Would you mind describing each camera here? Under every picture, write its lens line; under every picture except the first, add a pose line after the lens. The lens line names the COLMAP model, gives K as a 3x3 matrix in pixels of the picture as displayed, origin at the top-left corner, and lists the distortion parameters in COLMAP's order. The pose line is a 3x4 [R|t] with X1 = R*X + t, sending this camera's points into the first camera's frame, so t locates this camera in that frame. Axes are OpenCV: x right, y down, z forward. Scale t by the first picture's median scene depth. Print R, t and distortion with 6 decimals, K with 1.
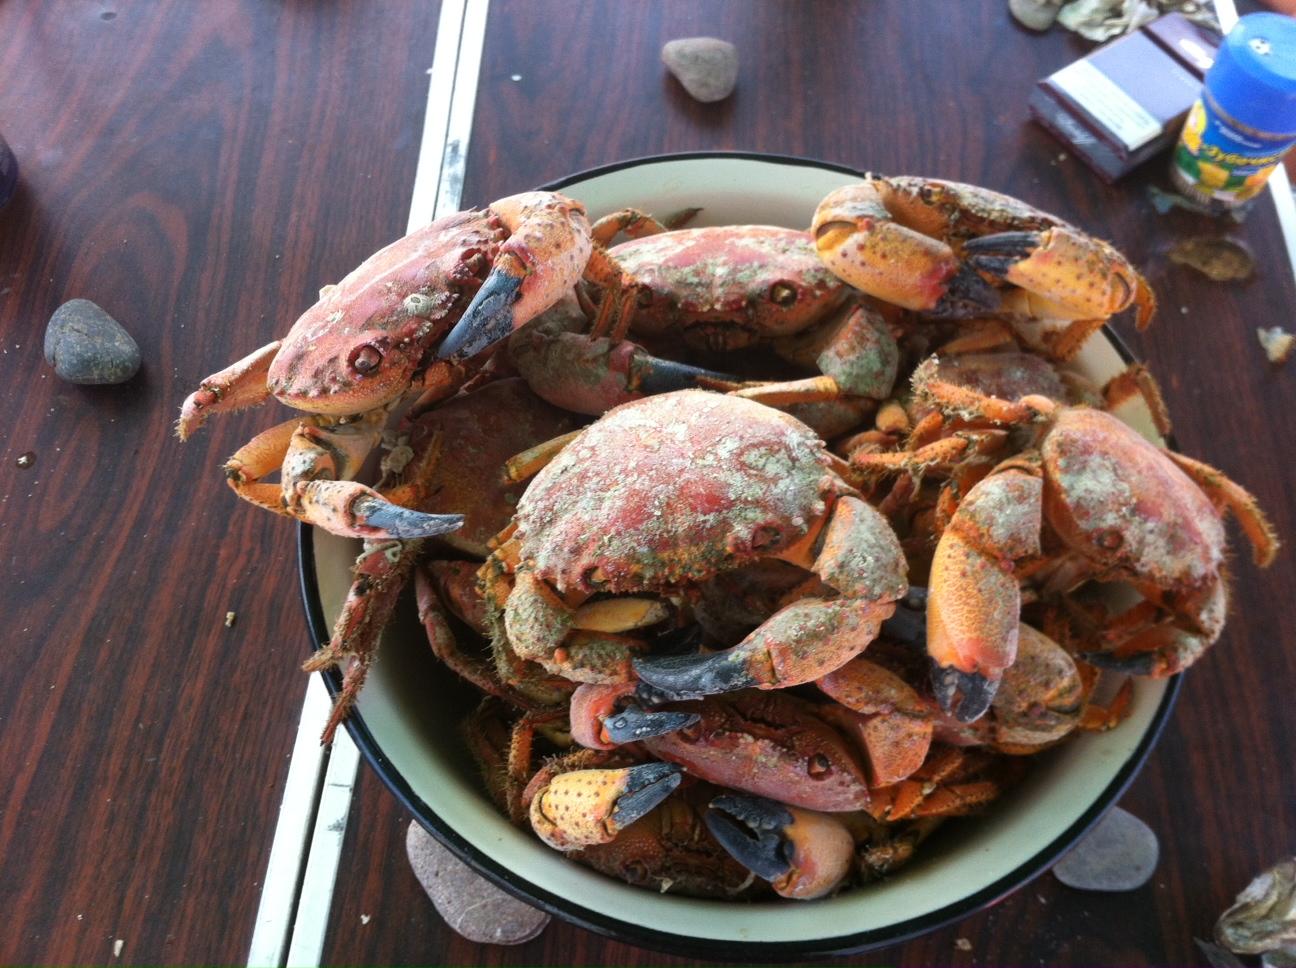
lens RADIAL K [[1108.7, 0, 648.0], [0, 1108.7, 484.0], [0, 0, 1]] dist [0.003216, 0.000913]
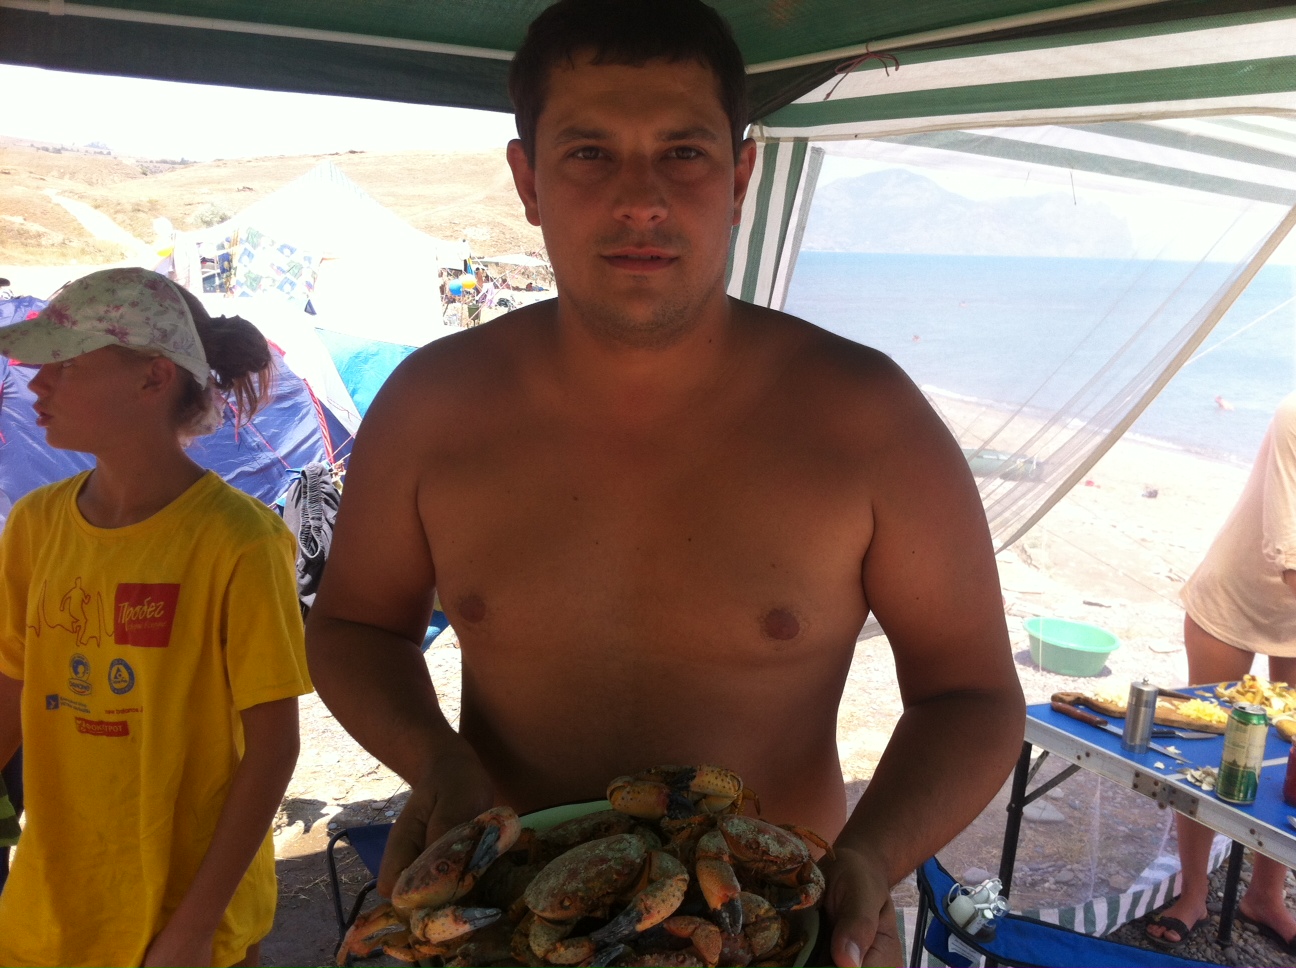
lens RADIAL K [[1108.7, 0, 648.0], [0, 1108.7, 484.0], [0, 0, 1]] dist [0.003216, 0.000913]
pose [[0.938768, -0.102127, 0.329067, -0.552246], [0.329876, 0.542162, -0.772814, 1.447239], [-0.099482, 0.834044, 0.542654, -1.020346]]
